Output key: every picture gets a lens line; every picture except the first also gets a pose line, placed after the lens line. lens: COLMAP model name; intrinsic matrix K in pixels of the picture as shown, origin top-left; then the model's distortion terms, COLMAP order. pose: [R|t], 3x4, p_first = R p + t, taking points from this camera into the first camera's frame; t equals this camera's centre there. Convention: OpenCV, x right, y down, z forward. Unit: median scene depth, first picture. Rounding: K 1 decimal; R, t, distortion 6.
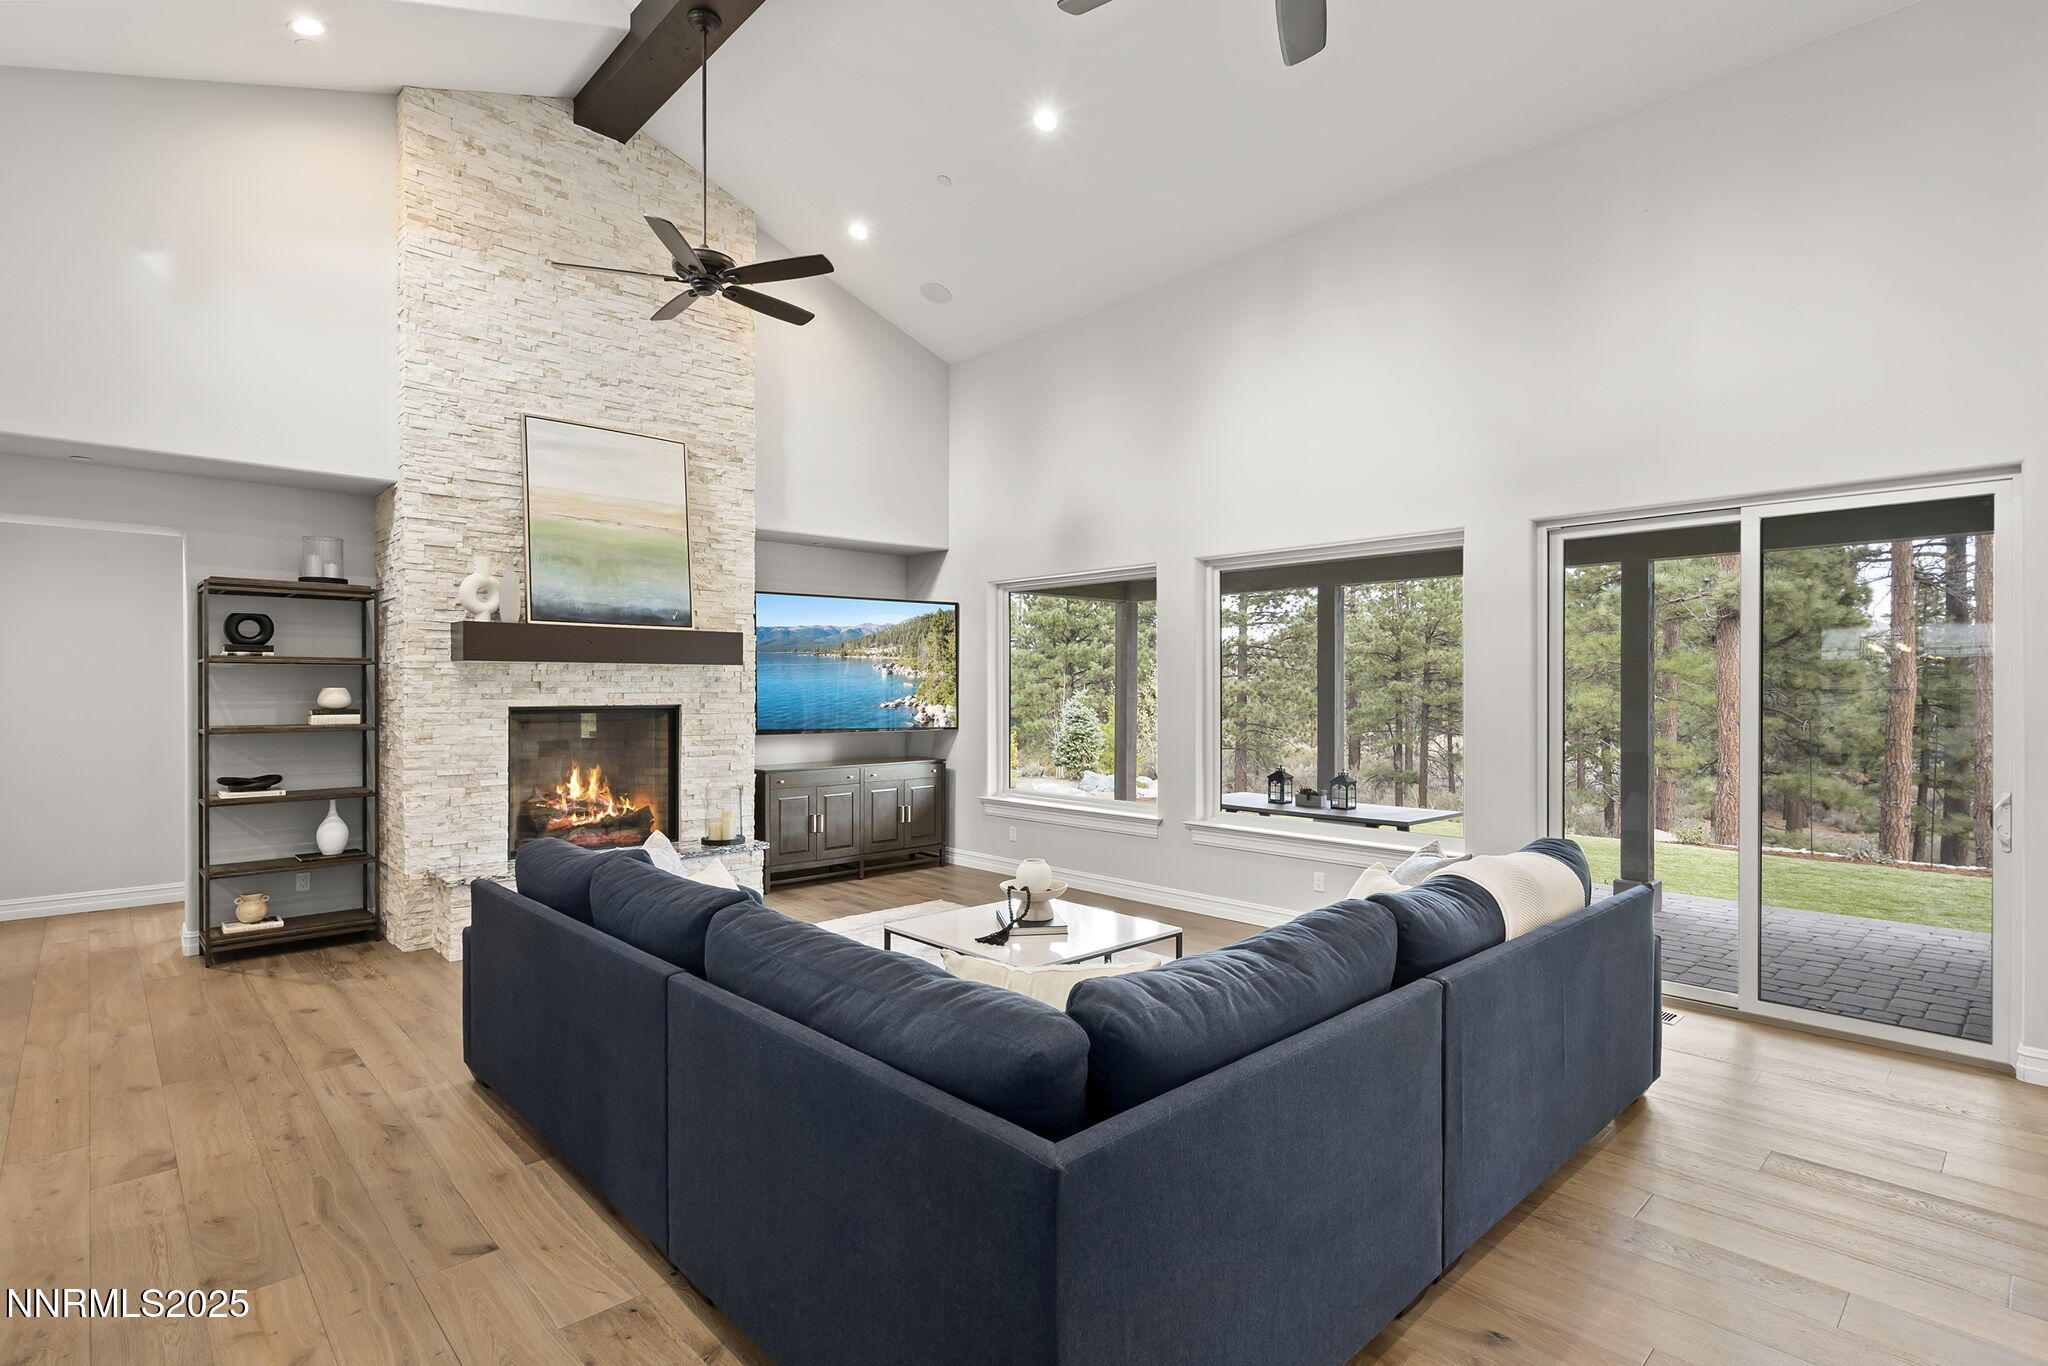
lens RADIAL K [[1015.4, 0, 1024.6], [0, 1015.4, 692.9], [0, 0, 1]] dist [0.002628, -0.000661]
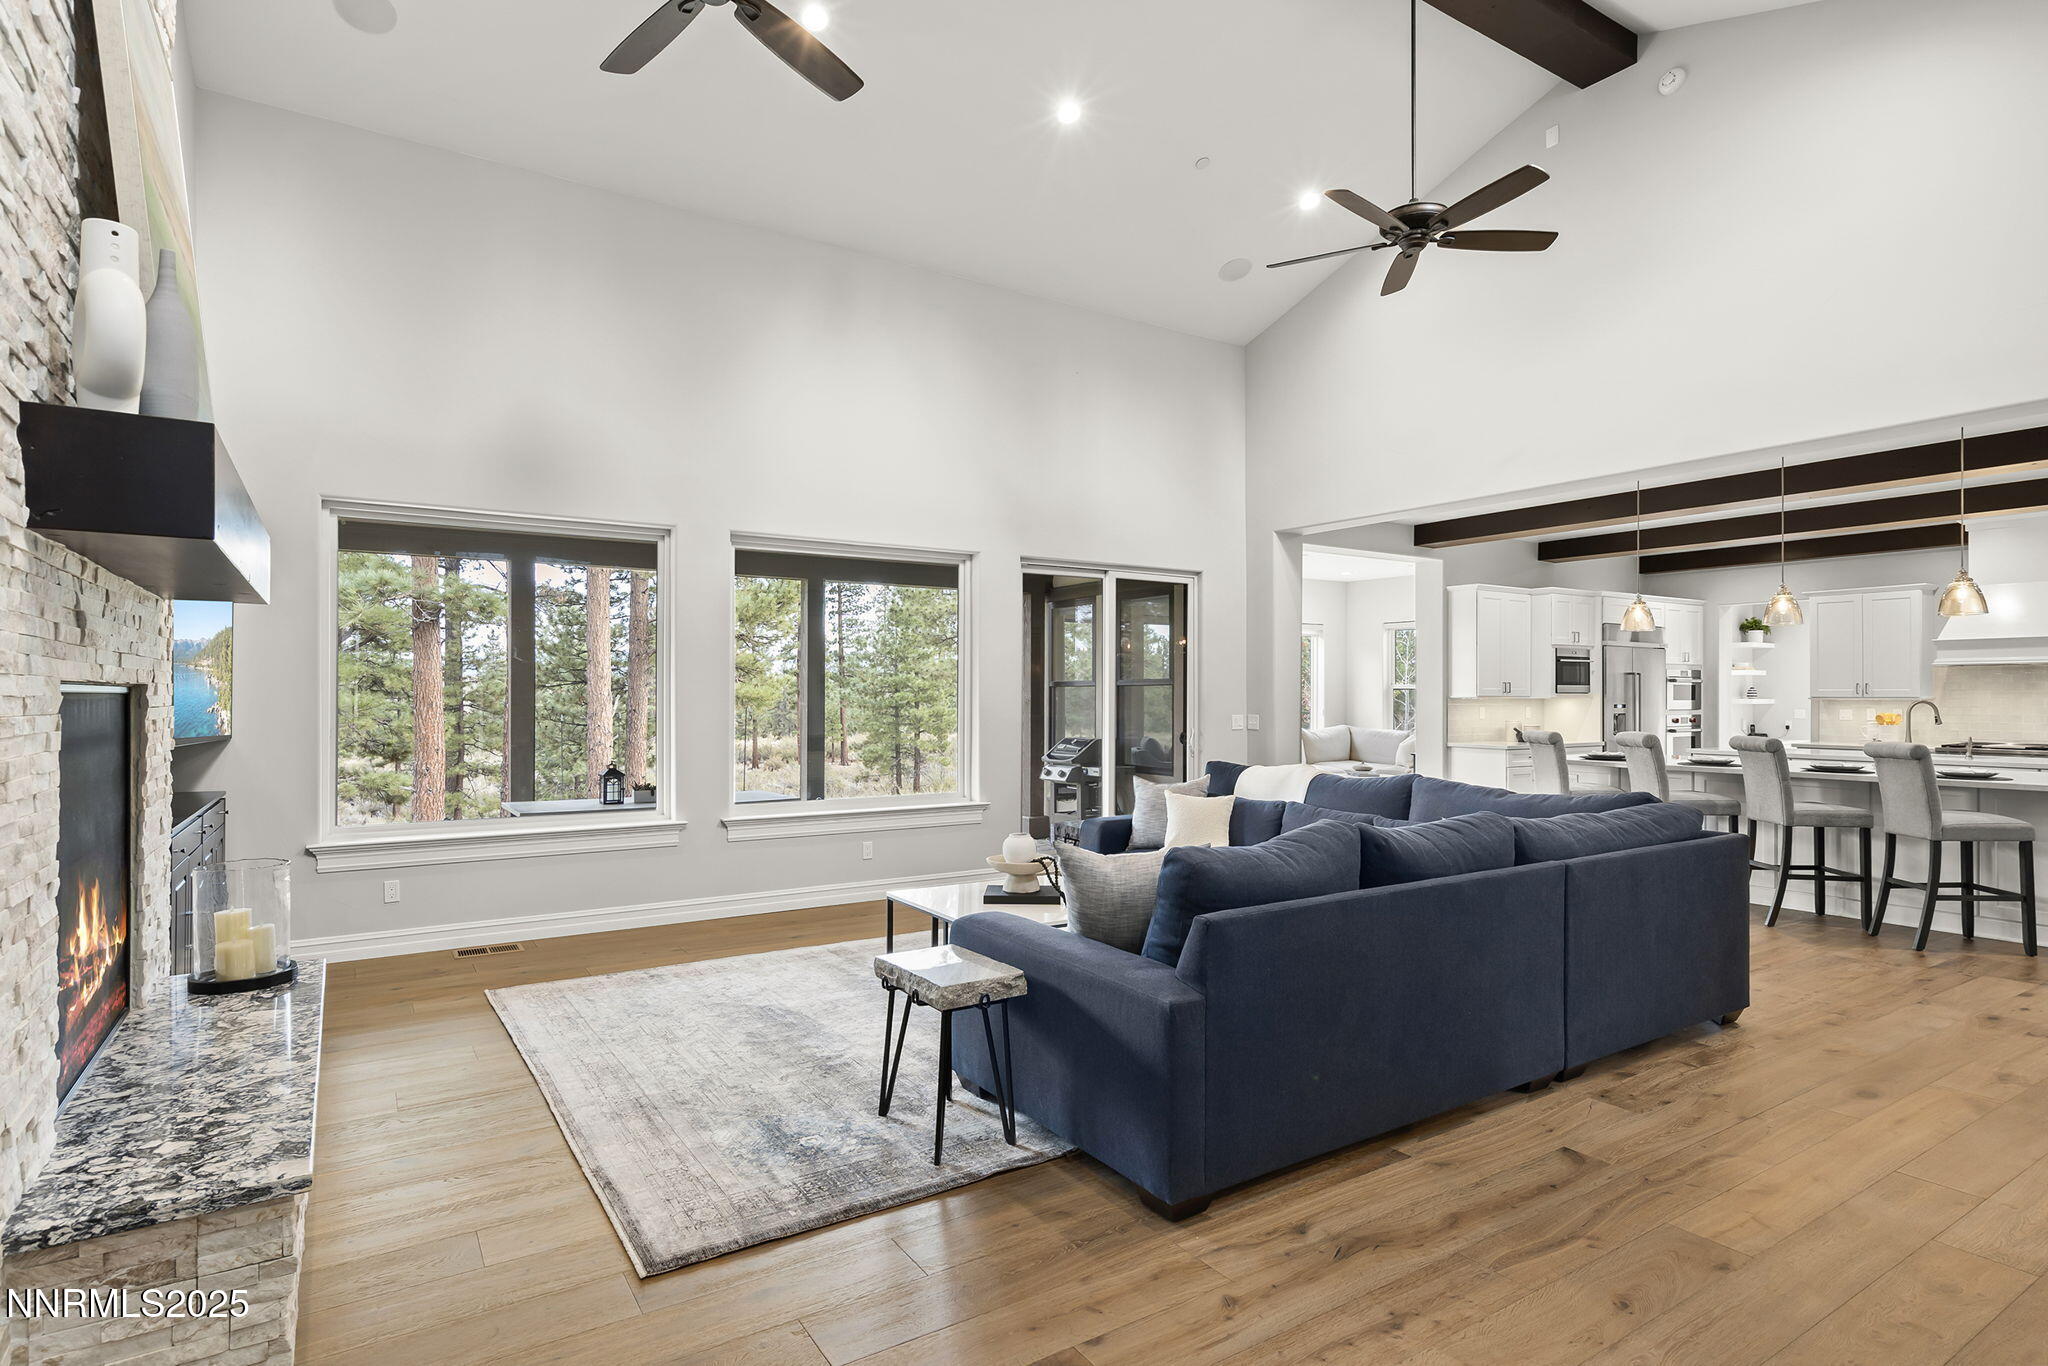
lens RADIAL K [[1061.2, 0, 1030.2], [0, 1061.2, 692.4], [0, 0, 1]] dist [0.003660, 0.000503]
pose [[0.164226, 0.001069, 0.986422, -1.094170], [0.005181, 0.999985, -0.001946, 0.024840], [-0.986409, 0.005430, 0.164218, 0.852656]]
